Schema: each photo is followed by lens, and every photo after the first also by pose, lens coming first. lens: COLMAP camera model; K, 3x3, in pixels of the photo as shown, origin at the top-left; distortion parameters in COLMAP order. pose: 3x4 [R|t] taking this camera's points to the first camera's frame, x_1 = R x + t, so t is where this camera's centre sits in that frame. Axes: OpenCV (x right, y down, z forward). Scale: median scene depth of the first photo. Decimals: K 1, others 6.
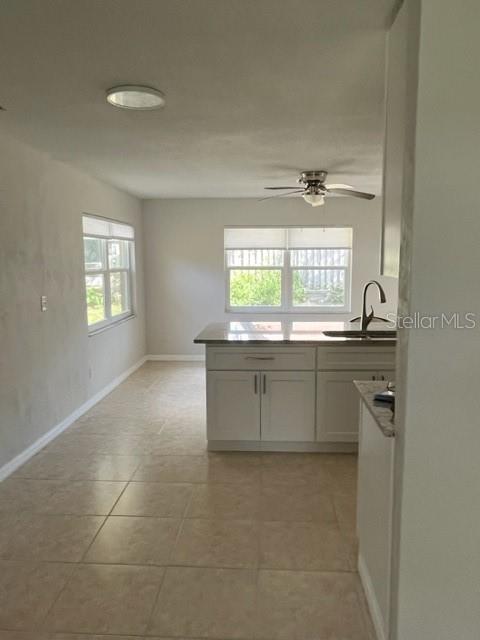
lens RADIAL K [[490.8, 0, 240.0], [0, 490.8, 320.0], [0, 0, 1]] dist [-0.001945, -0.001802]
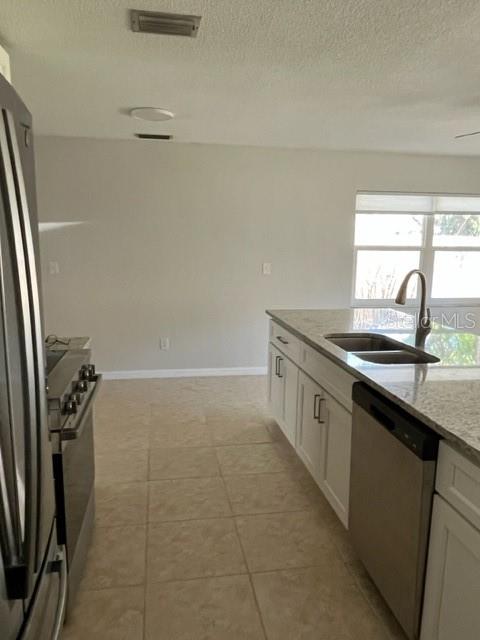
lens RADIAL K [[486.6, 0, 240.2], [0, 486.6, 335.6], [0, 0, 1]] dist [0.003343, -0.002384]
pose [[0.223115, 0.199459, -0.954167, 0.475374], [-0.133530, 0.975869, 0.172772, -0.042123], [0.965603, 0.088862, 0.244365, 0.361799]]
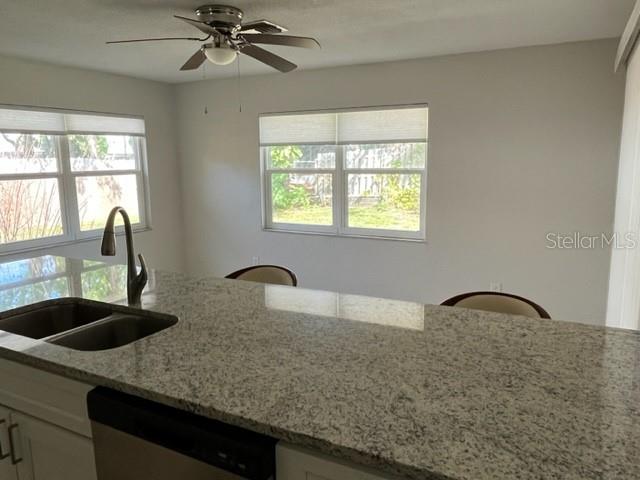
lens RADIAL K [[486.6, 0, 326.9], [0, 486.6, 241.8], [0, 0, 1]] dist [0.003343, -0.002384]
pose [[0.910894, 0.064114, -0.407629, 0.370885], [-0.043766, 0.997295, 0.059060, -0.047028], [0.410313, -0.035957, 0.911236, 0.370041]]
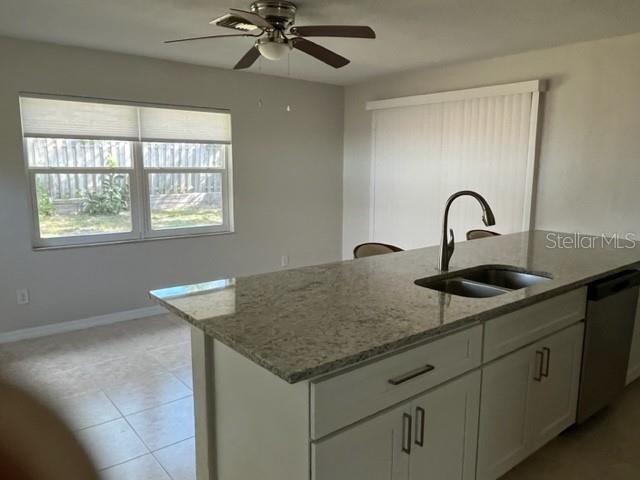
lens RADIAL K [[486.6, 0, 326.9], [0, 486.6, 241.8], [0, 0, 1]] dist [0.003343, -0.002384]
pose [[0.737472, -0.097436, 0.668312, -0.155262], [0.071492, 0.995241, 0.066210, -0.039118], [-0.671583, -0.001049, 0.740929, 0.379089]]
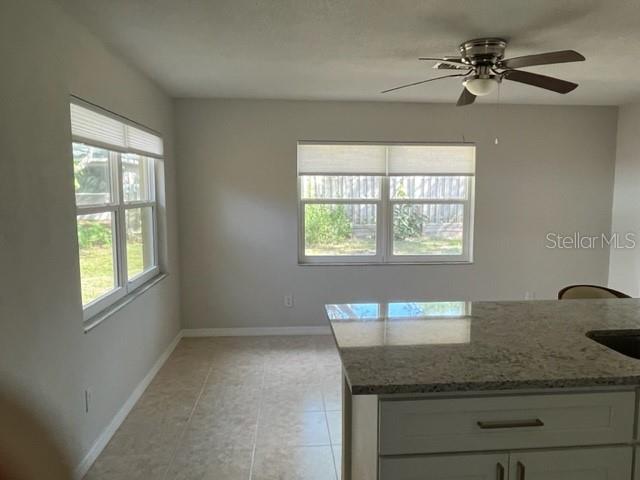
lens RADIAL K [[486.6, 0, 326.9], [0, 486.6, 241.8], [0, 0, 1]] dist [0.003343, -0.002384]
pose [[0.990175, -0.009665, 0.139497, -0.087911], [0.012308, 0.999761, -0.018091, -0.036248], [-0.139288, 0.019630, 0.990057, 0.319151]]
